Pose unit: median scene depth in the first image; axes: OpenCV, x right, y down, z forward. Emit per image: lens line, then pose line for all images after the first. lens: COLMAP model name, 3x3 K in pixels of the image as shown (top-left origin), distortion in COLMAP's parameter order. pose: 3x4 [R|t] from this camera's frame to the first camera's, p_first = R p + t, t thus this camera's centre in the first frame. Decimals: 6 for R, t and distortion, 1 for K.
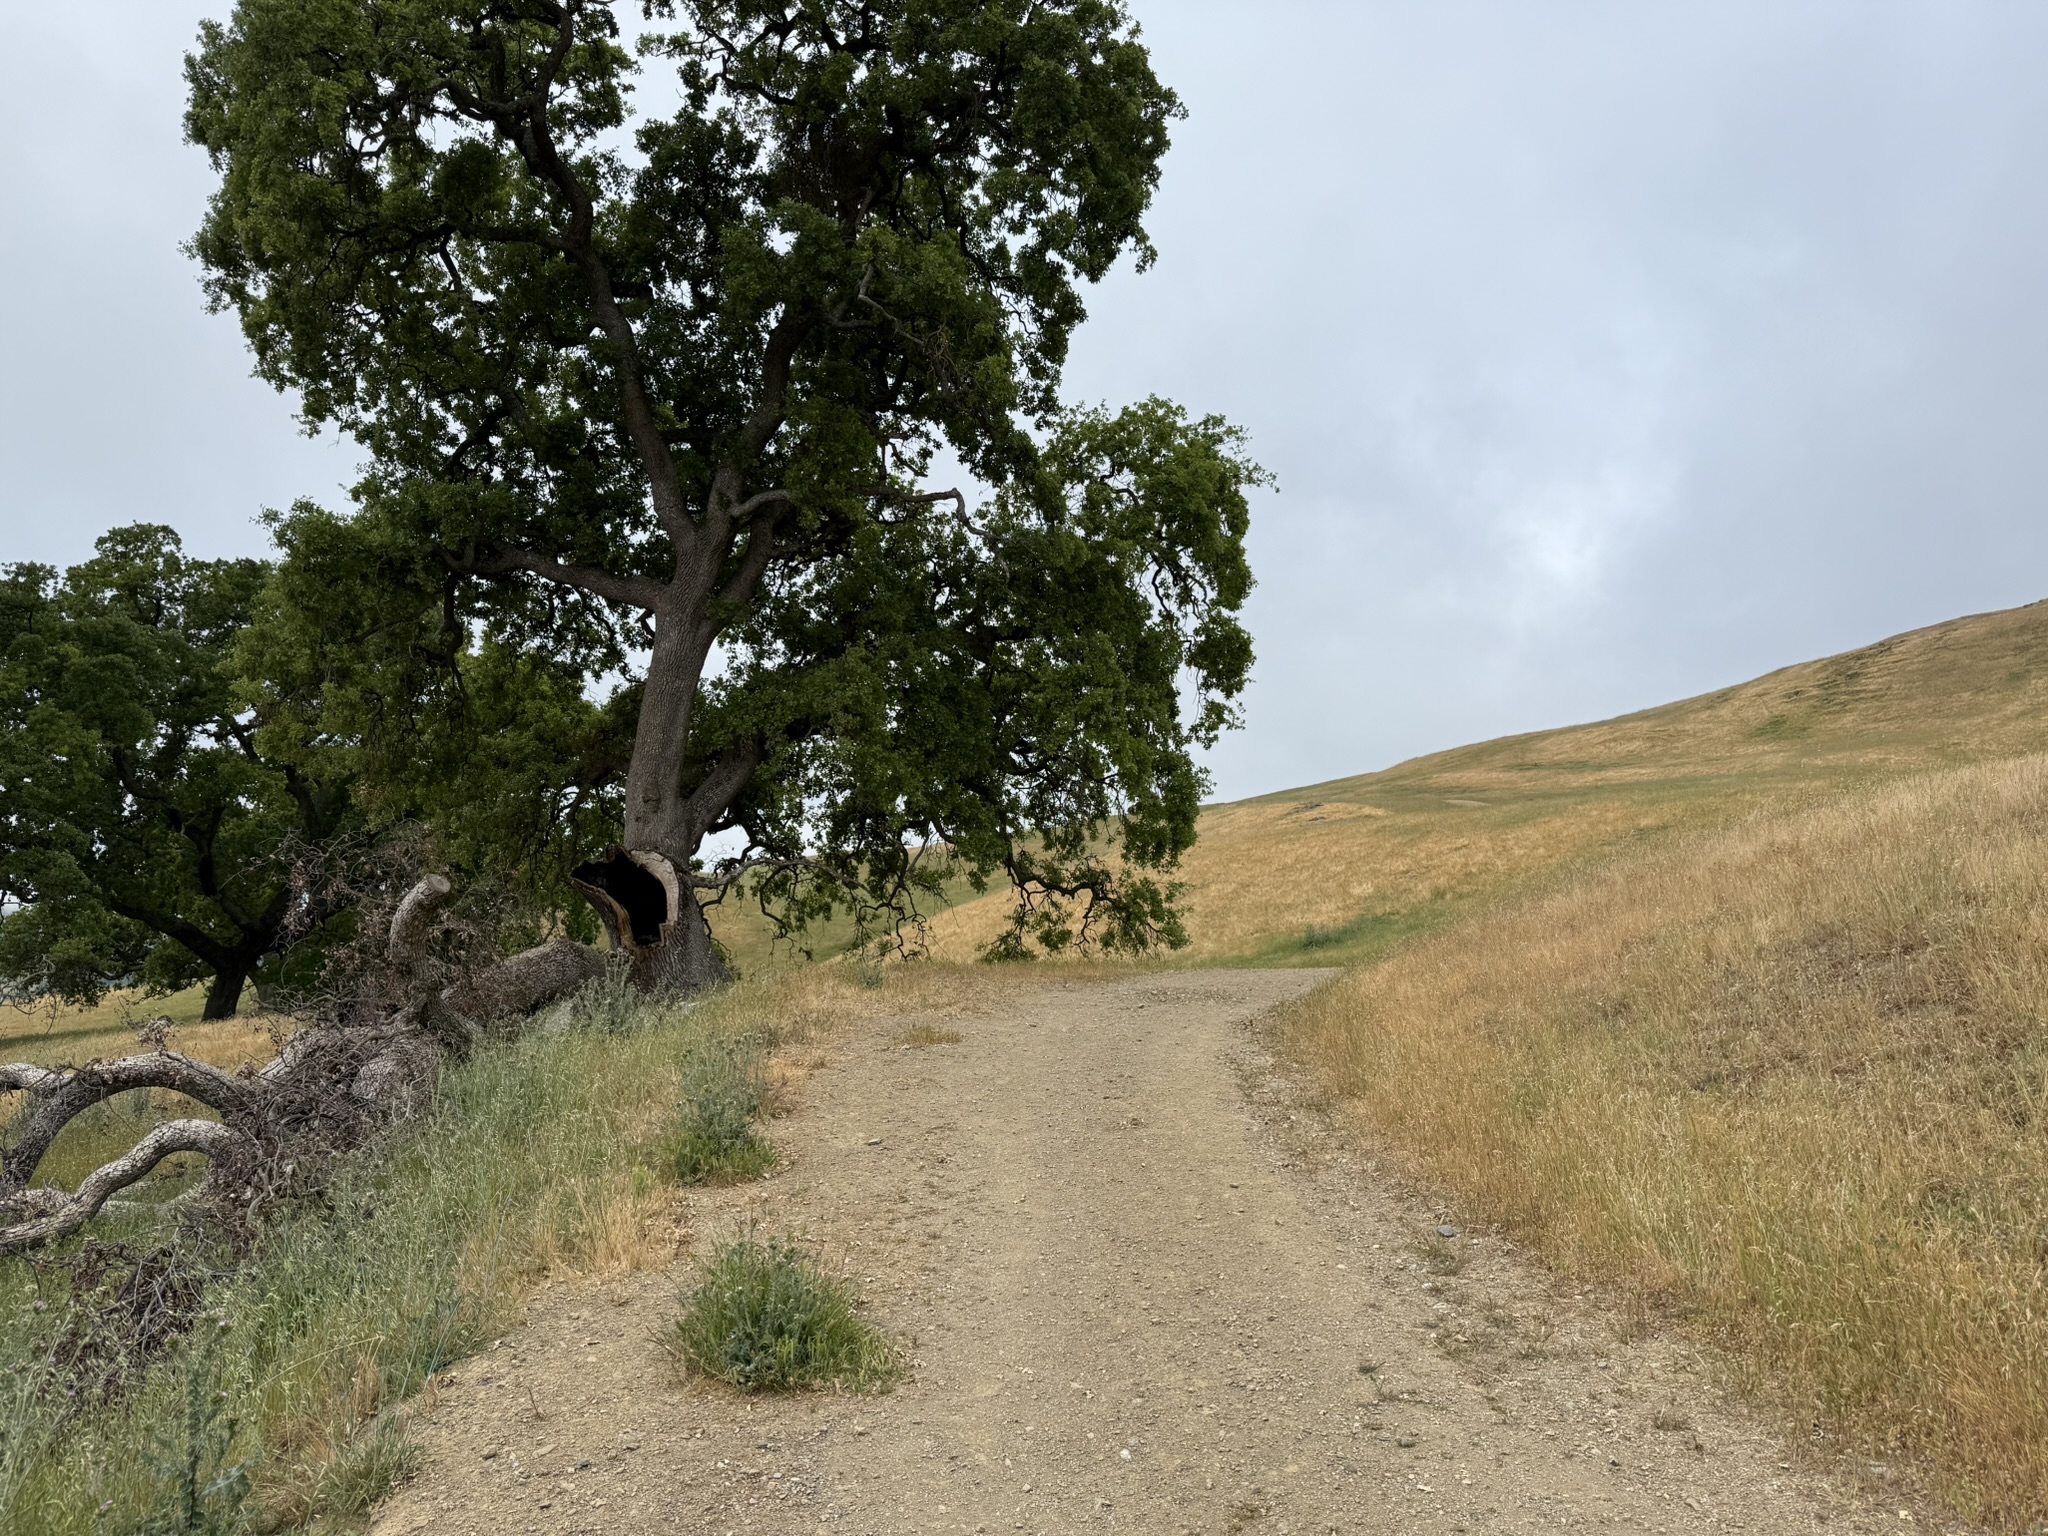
lens RADIAL K [[1427.4, 0, 1024.0], [0, 1427.4, 768.0], [0, 0, 1]] dist [0.004223, -0.000124]
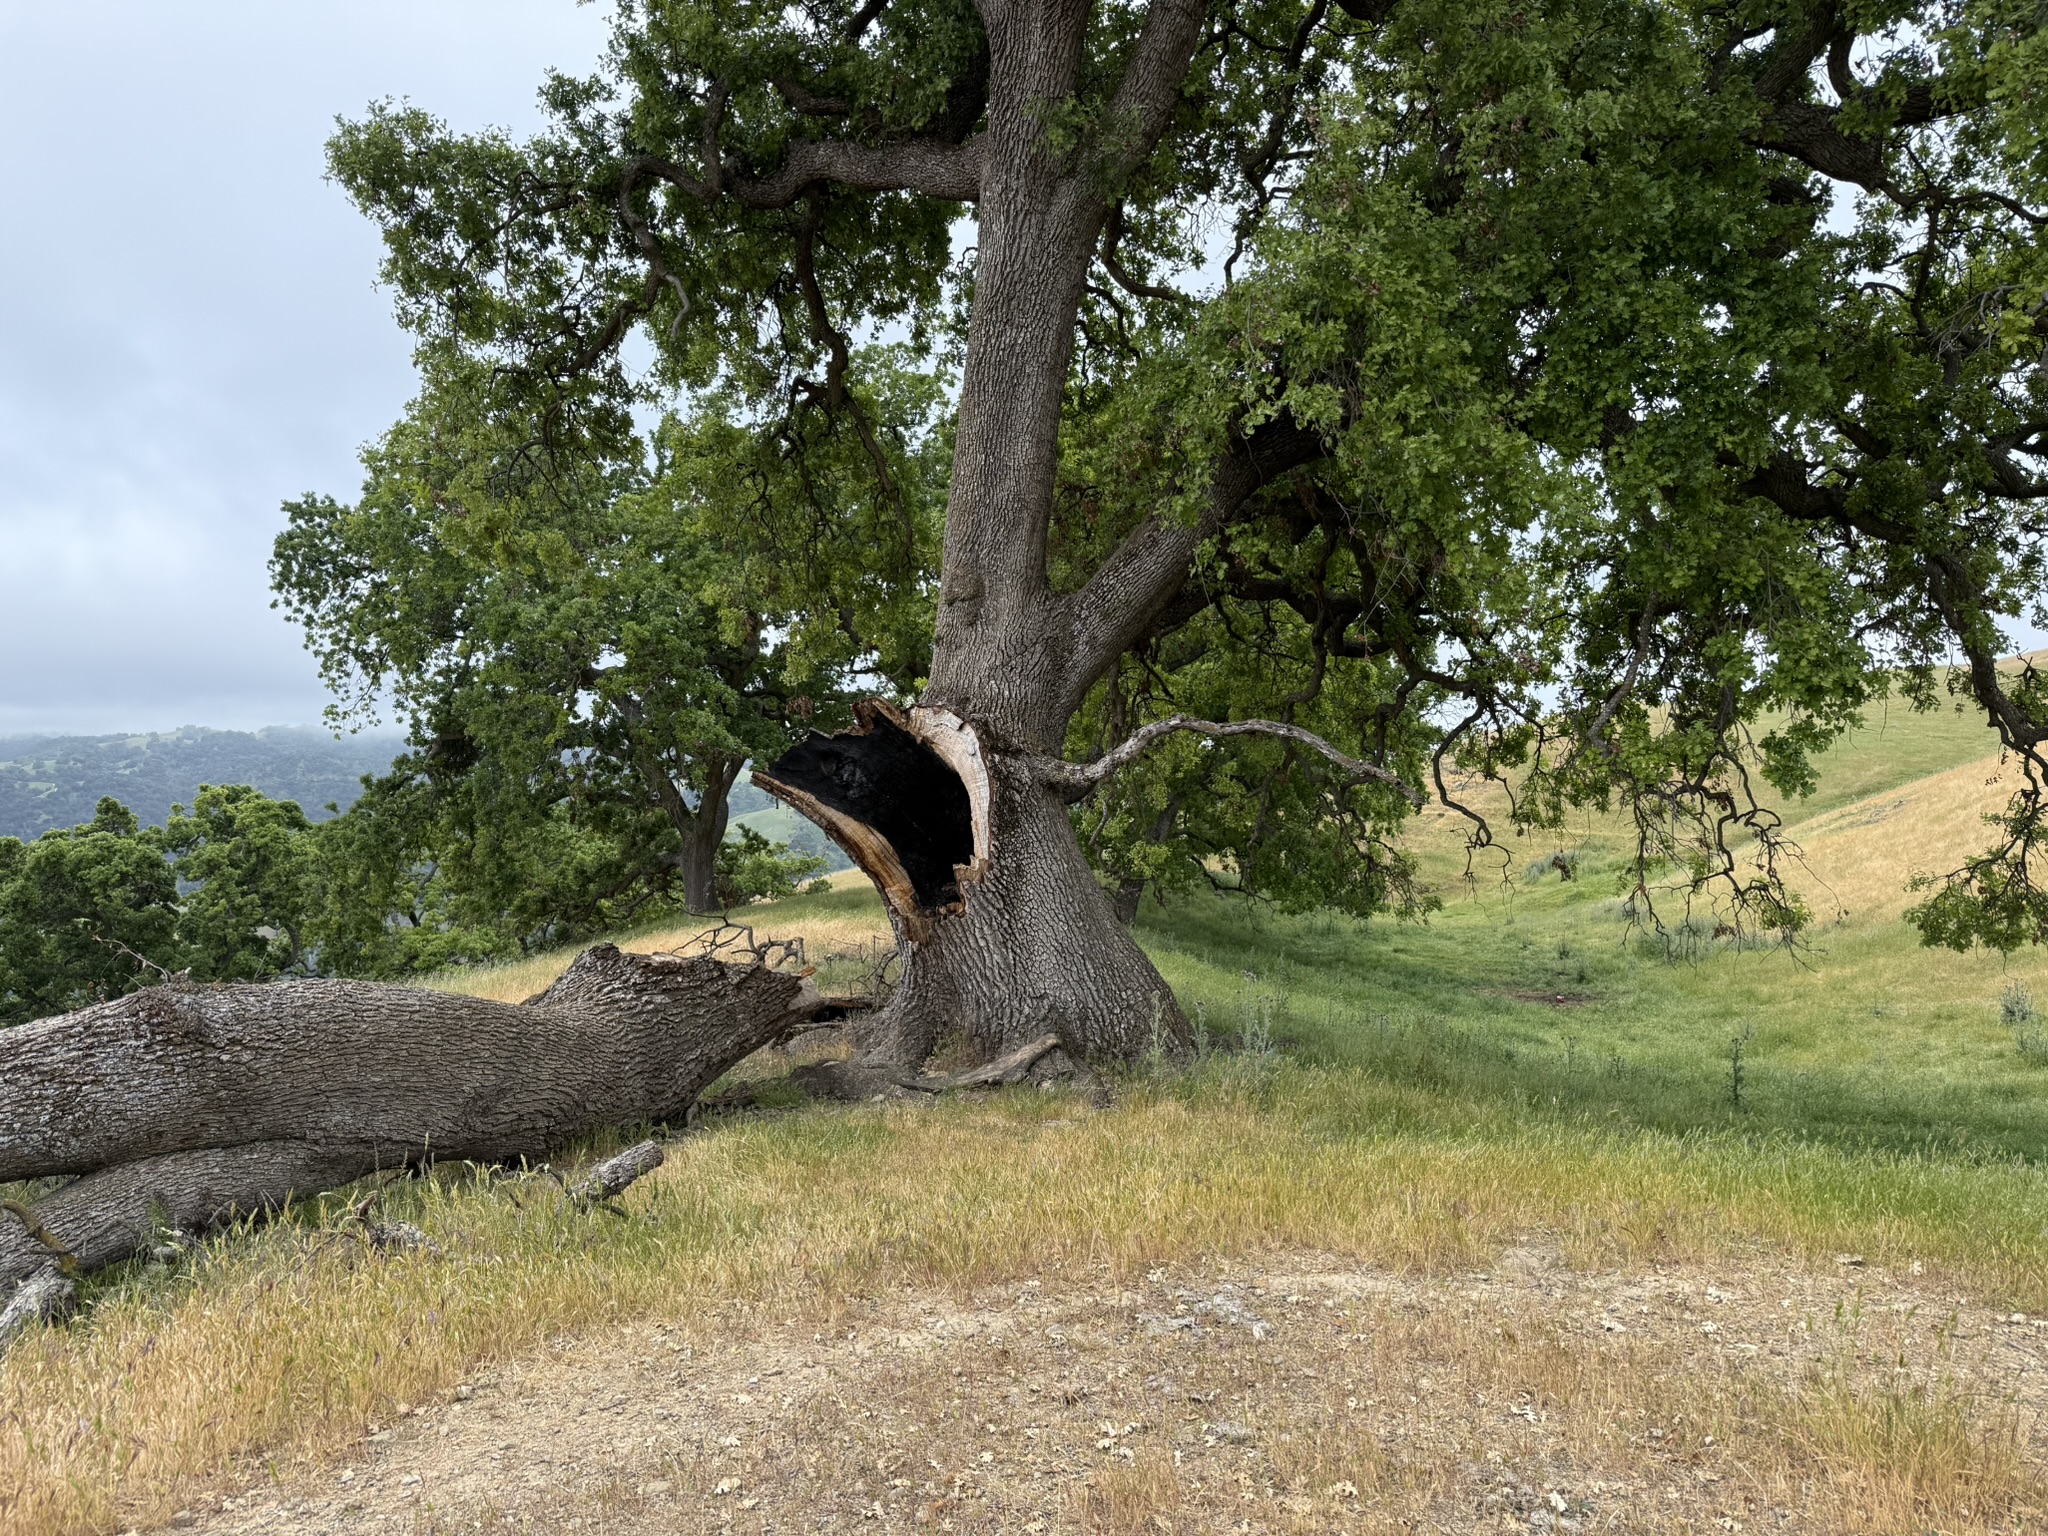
lens RADIAL K [[1427.4, 0, 1024.0], [0, 1427.4, 768.0], [0, 0, 1]] dist [0.004223, -0.000124]
pose [[0.772514, 0.008357, -0.634943, 0.039938], [0.068106, 0.993055, 0.095933, 0.024860], [0.631335, -0.117353, 0.766580, 0.470584]]
